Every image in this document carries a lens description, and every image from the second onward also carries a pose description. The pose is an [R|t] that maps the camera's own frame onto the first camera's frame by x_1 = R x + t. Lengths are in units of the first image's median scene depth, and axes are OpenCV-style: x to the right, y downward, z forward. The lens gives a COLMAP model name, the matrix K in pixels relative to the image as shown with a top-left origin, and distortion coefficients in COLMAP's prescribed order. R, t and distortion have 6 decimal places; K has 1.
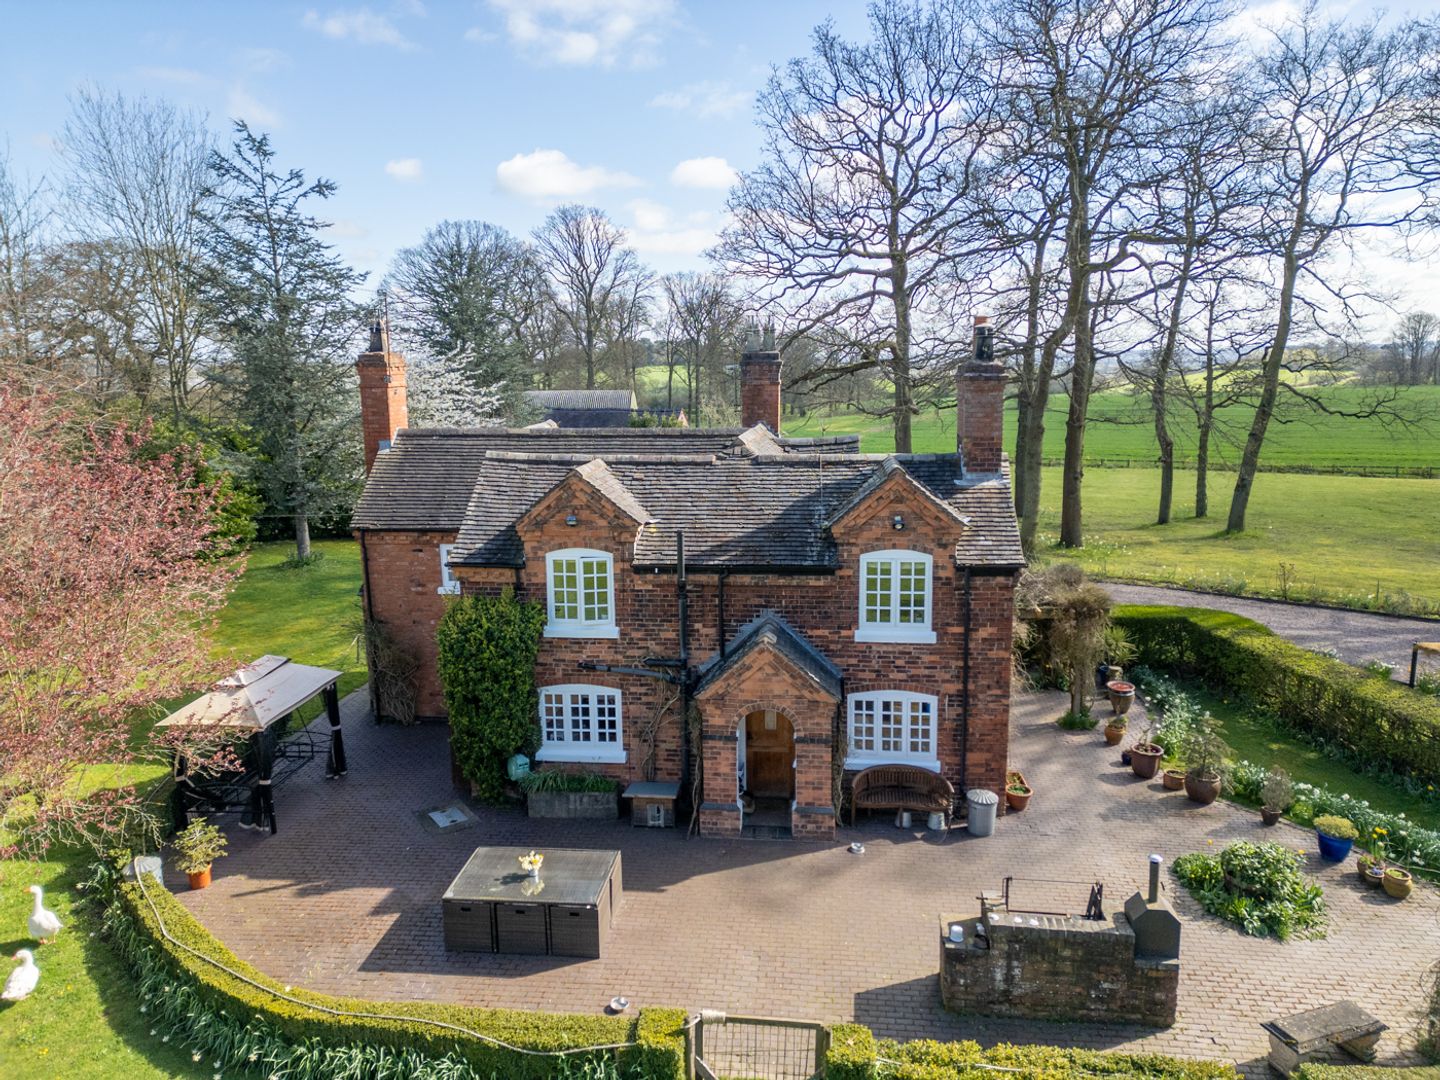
lens RADIAL K [[993.9, 0, 720.0], [0, 993.9, 540.0], [0, 0, 1]] dist [0.120265, -0.144422]
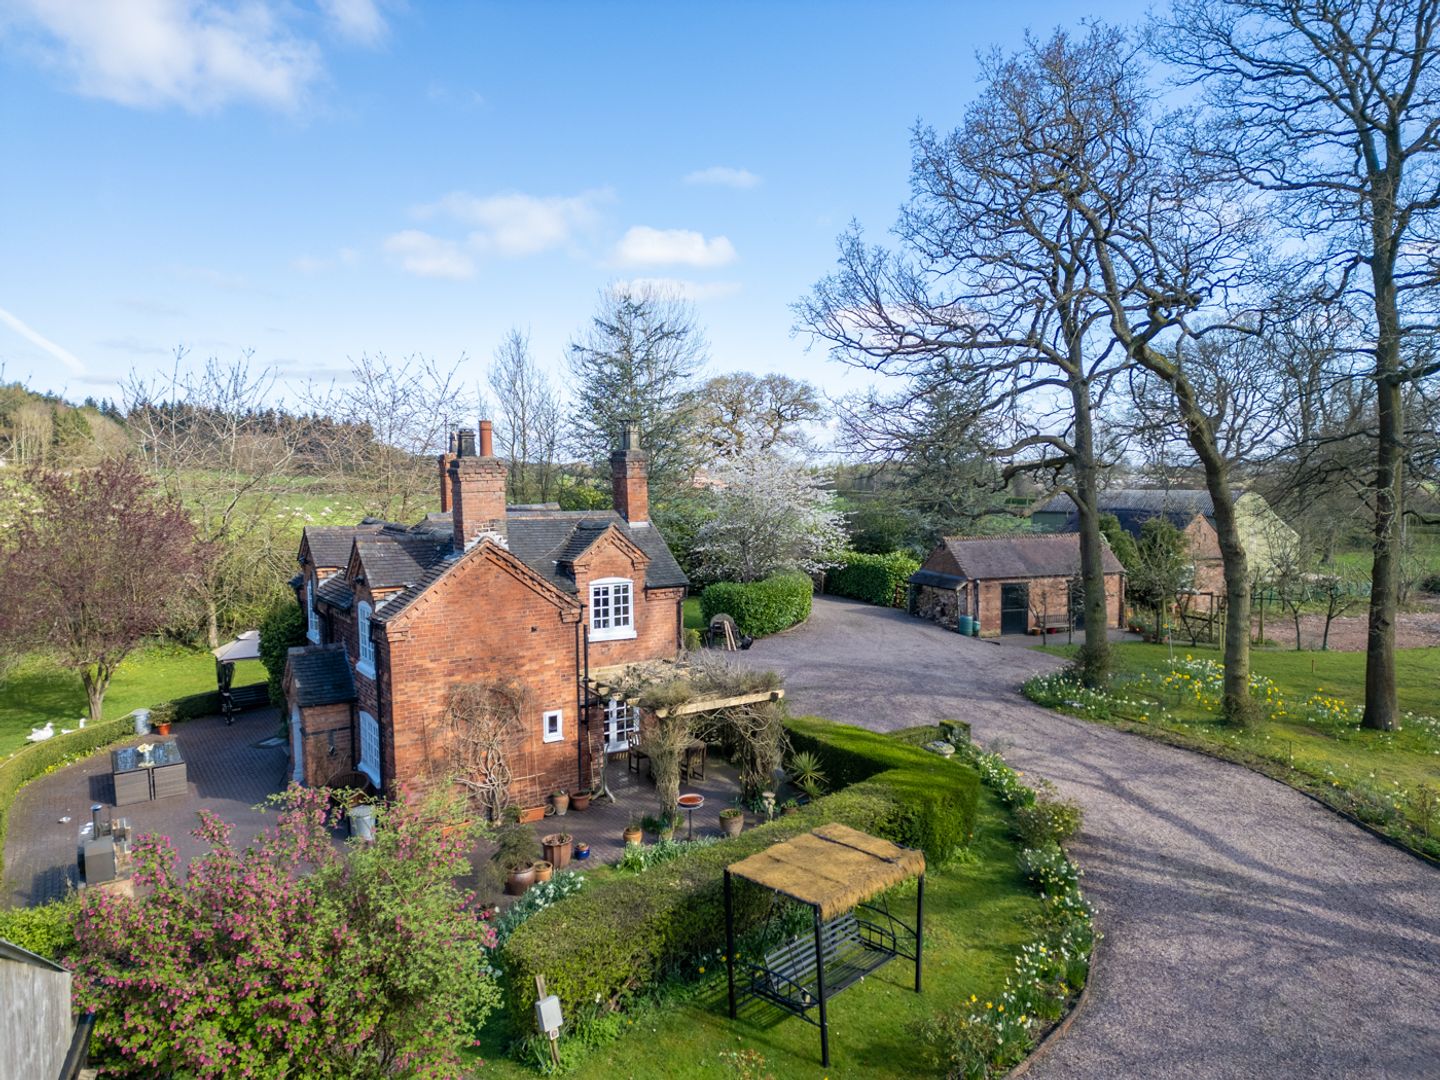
lens RADIAL K [[993.9, 0, 720.0], [0, 993.9, 540.0], [0, 0, 1]] dist [0.120265, -0.144422]
pose [[0.629273, 0.062560, -0.774662, 1.420207], [-0.137852, 0.989935, -0.032036, -0.086722], [0.764861, 0.126948, 0.631563, 0.506319]]
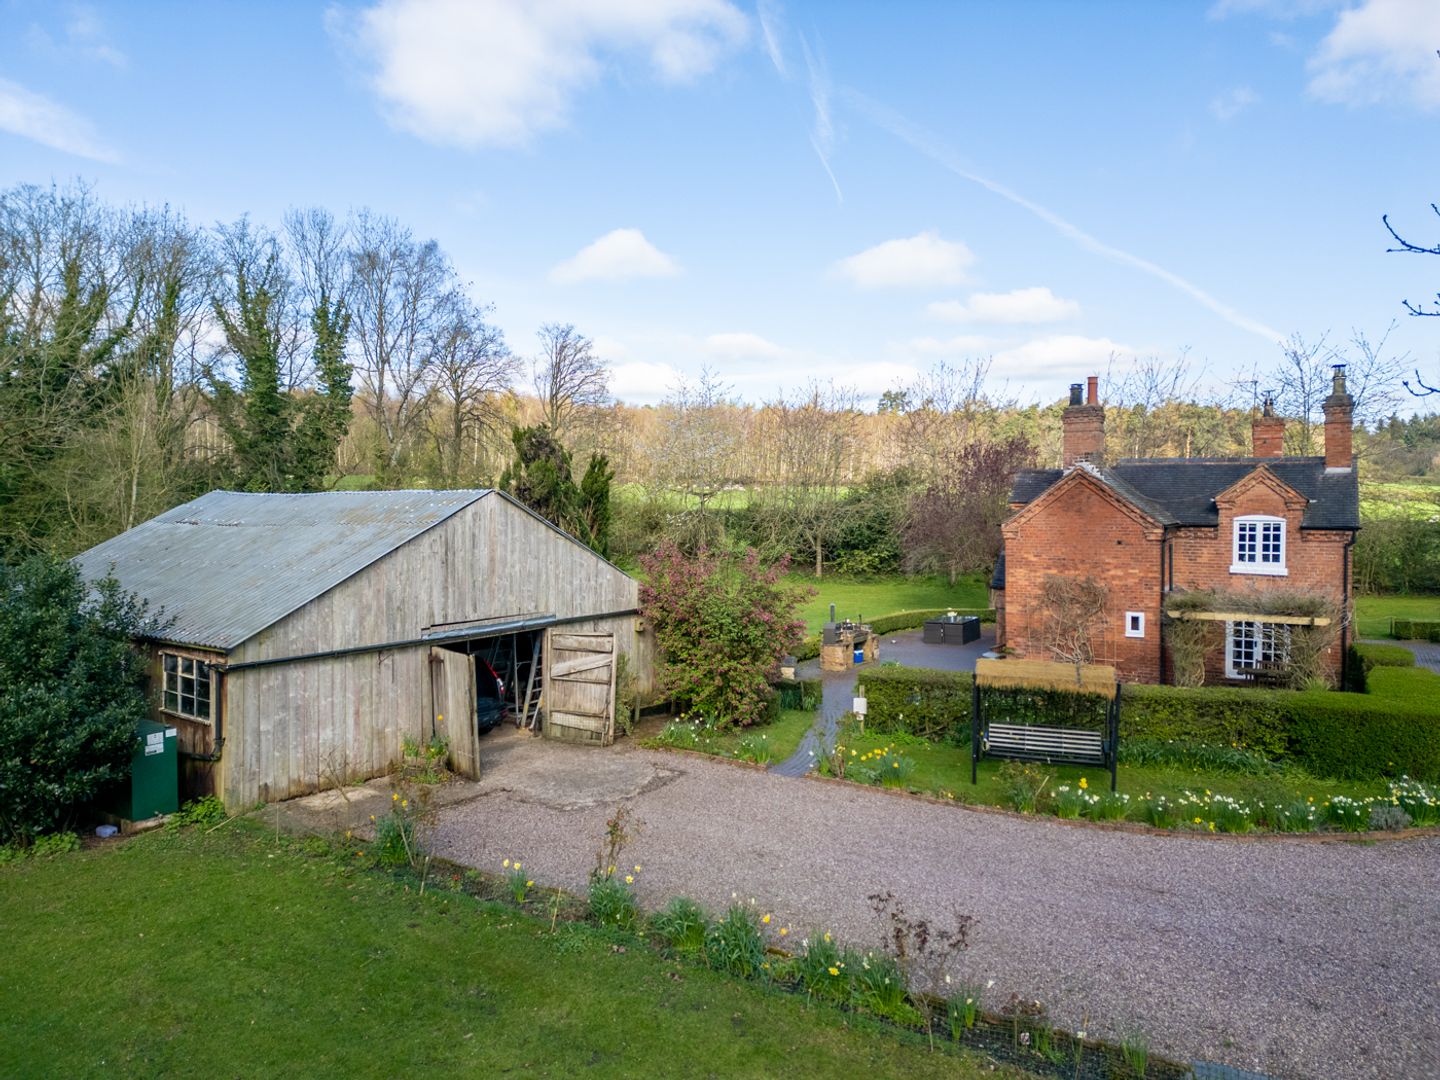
lens RADIAL K [[987.5, 0, 720.0], [0, 987.5, 540.0], [0, 0, 1]] dist [0.044112, 0.001333]
pose [[-0.423000, 0.054889, -0.904466, 1.968489], [-0.154995, 0.979070, 0.131904, -0.094731], [0.892775, 0.195983, -0.405639, 1.210859]]
